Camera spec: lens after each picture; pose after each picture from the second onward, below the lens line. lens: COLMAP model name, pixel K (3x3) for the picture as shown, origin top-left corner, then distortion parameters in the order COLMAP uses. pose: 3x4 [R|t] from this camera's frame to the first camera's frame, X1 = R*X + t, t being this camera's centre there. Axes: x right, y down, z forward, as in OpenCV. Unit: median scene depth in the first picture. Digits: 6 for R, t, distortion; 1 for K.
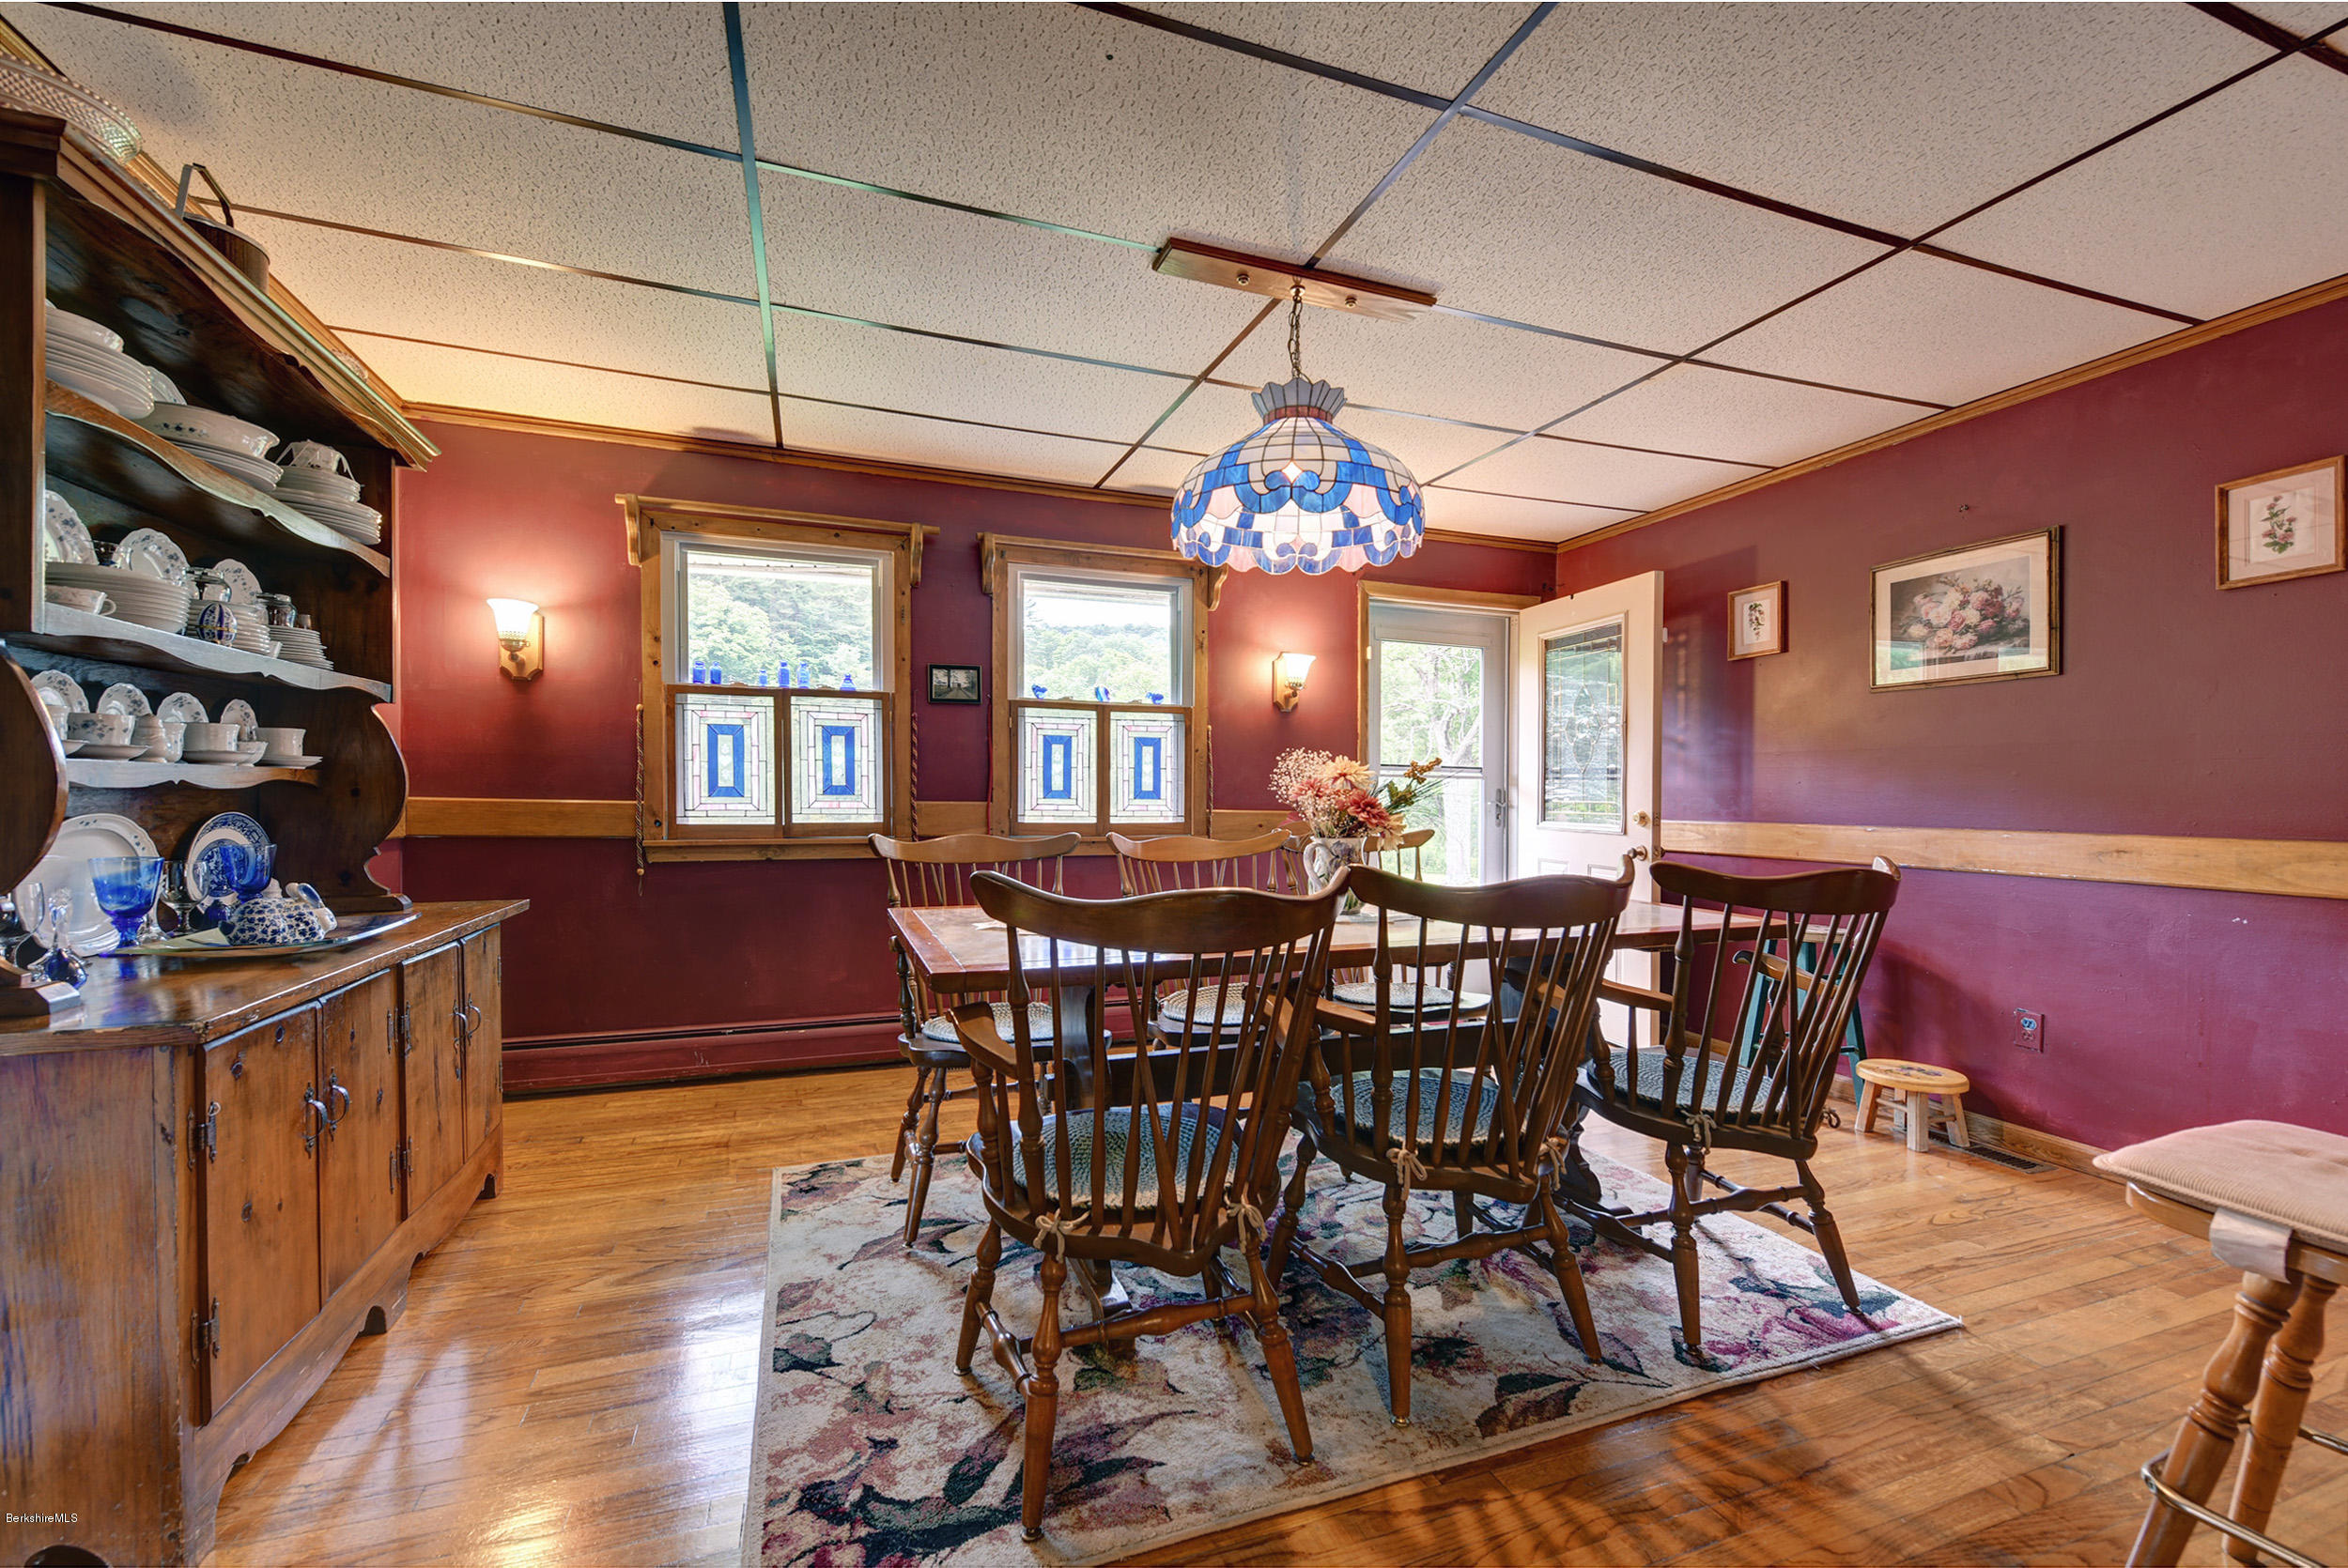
lens RADIAL K [[943.5, 0, 1165.7], [0, 943.5, 808.6], [0, 0, 1]] dist [-0.002722, -0.000629]
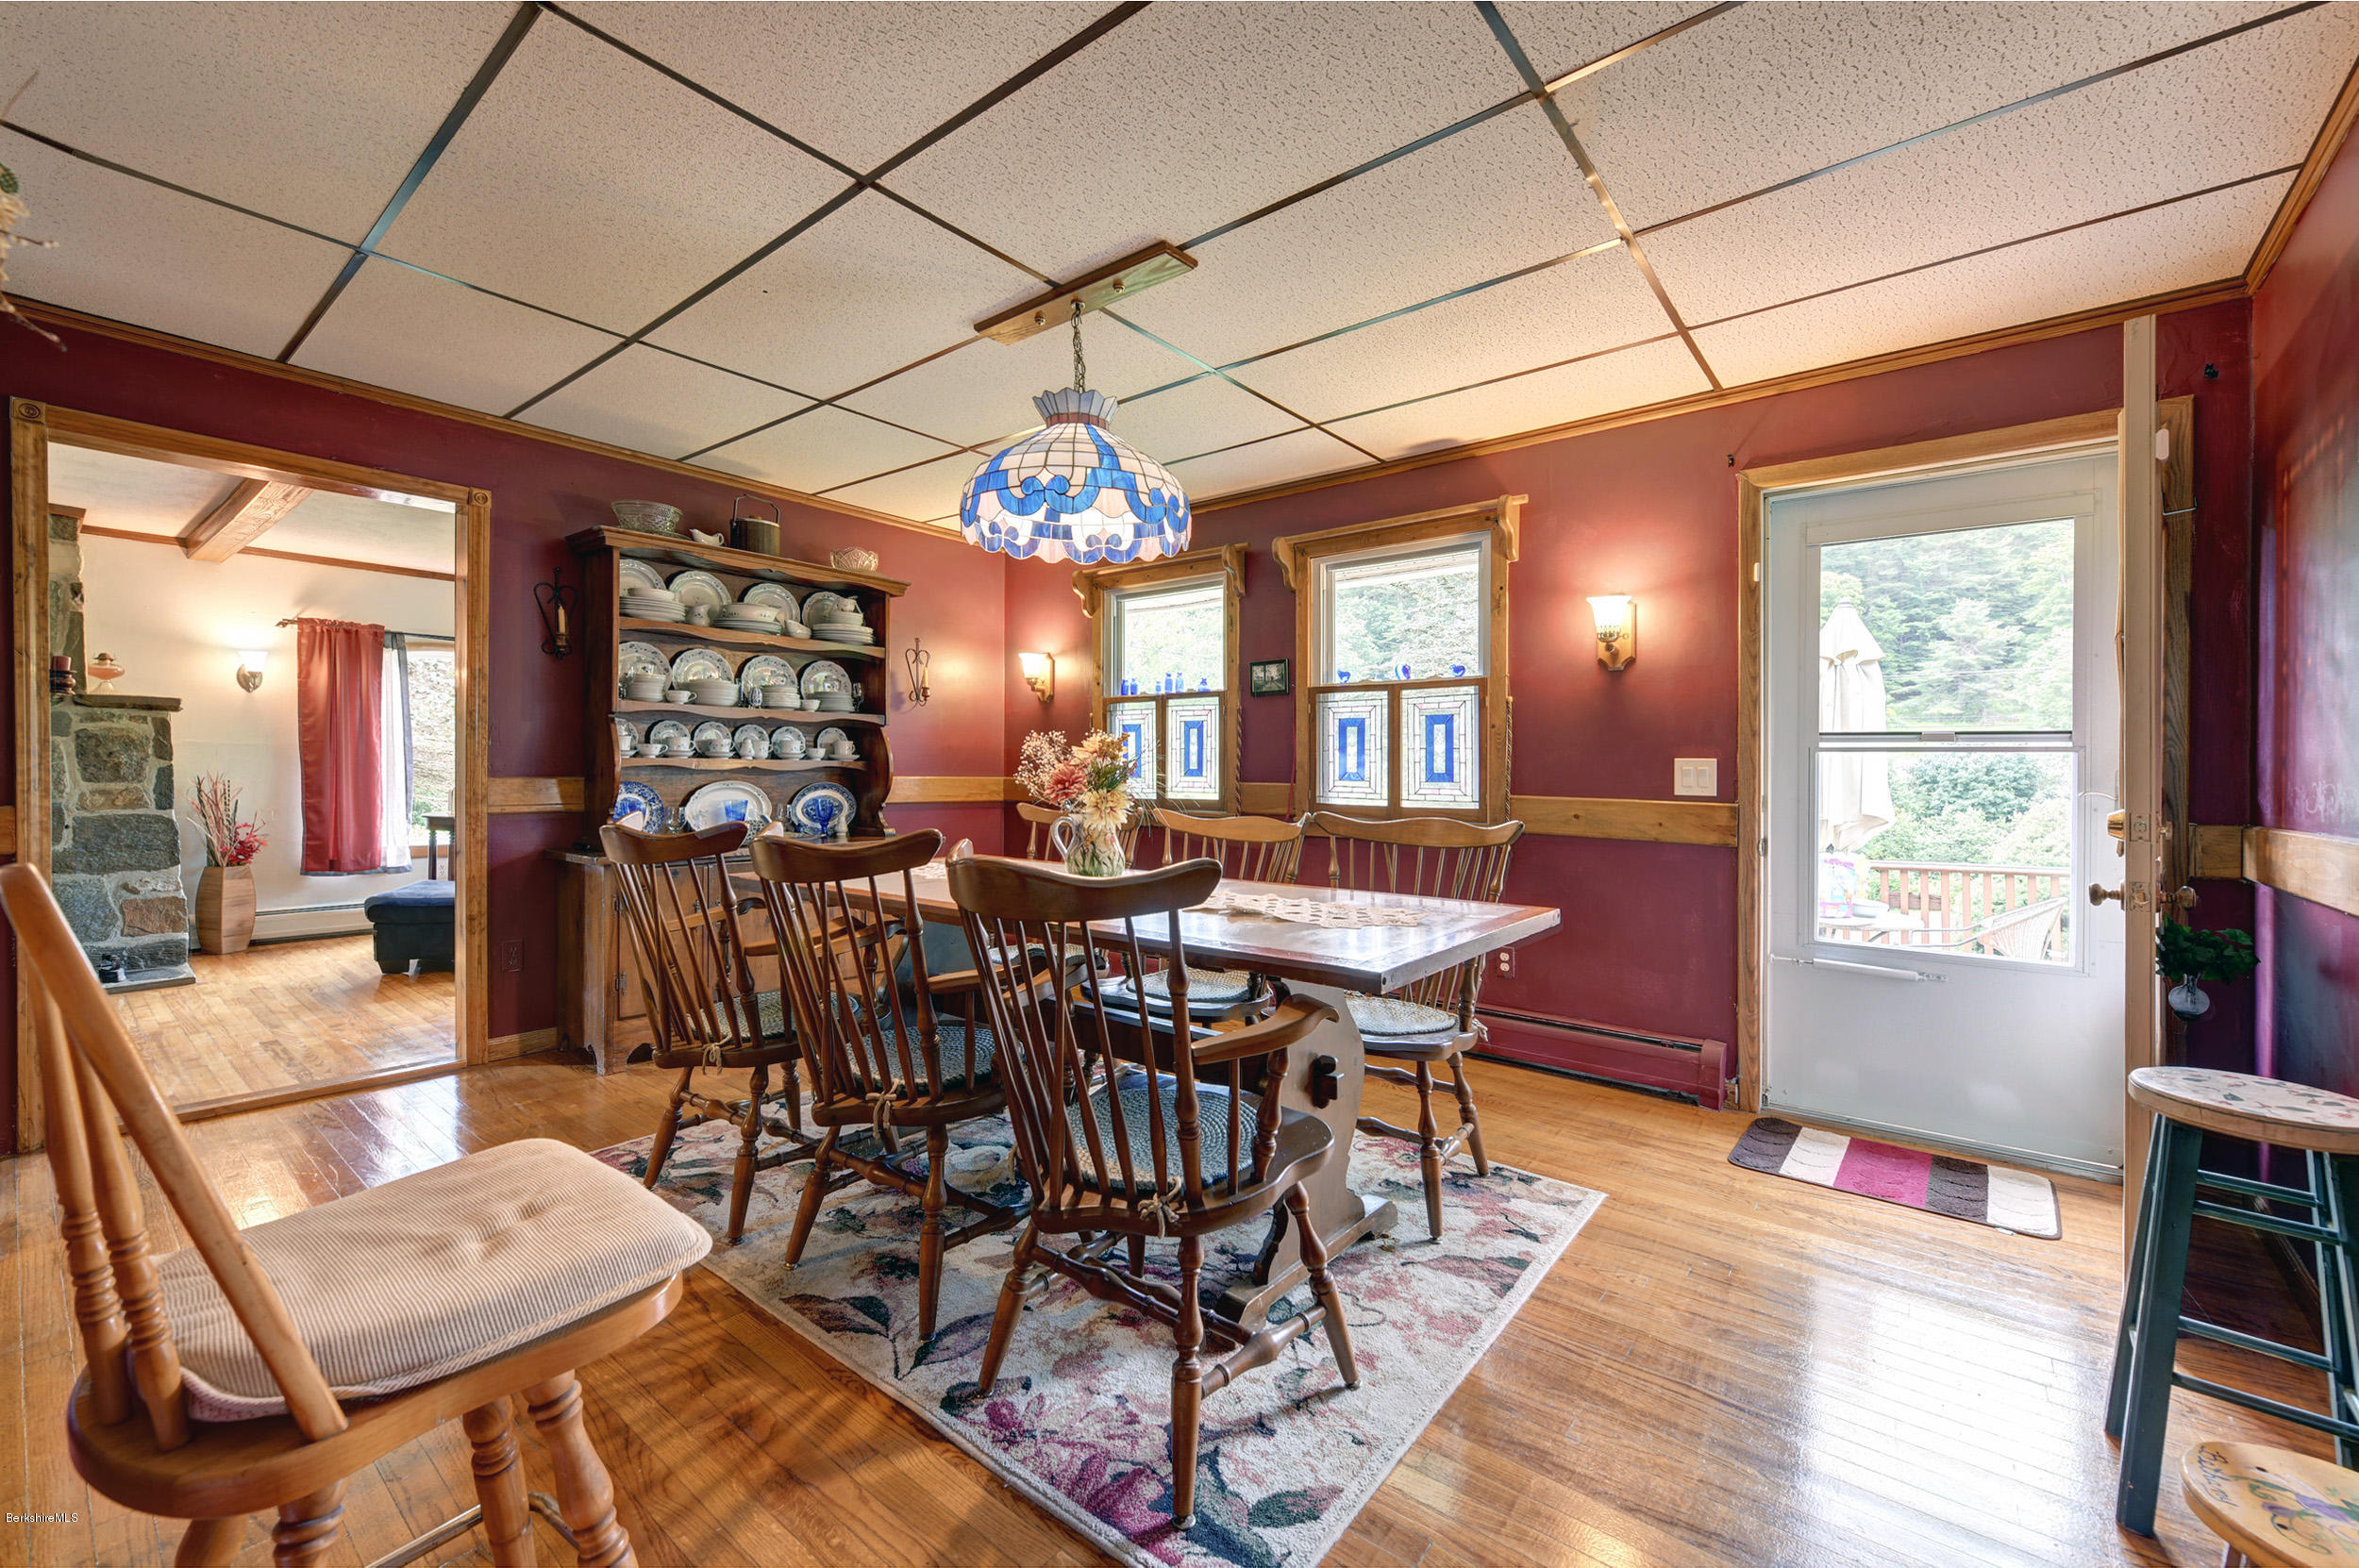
lens RADIAL K [[960.8, 0, 1209.2], [0, 960.8, 788.6], [0, 0, 1]] dist [-0.002110, -0.000158]
pose [[0.527902, 0.009477, -0.849253, 0.698448], [-0.017495, 0.999847, 0.000283, 0.000205], [0.849125, 0.014708, 0.527987, 0.337472]]
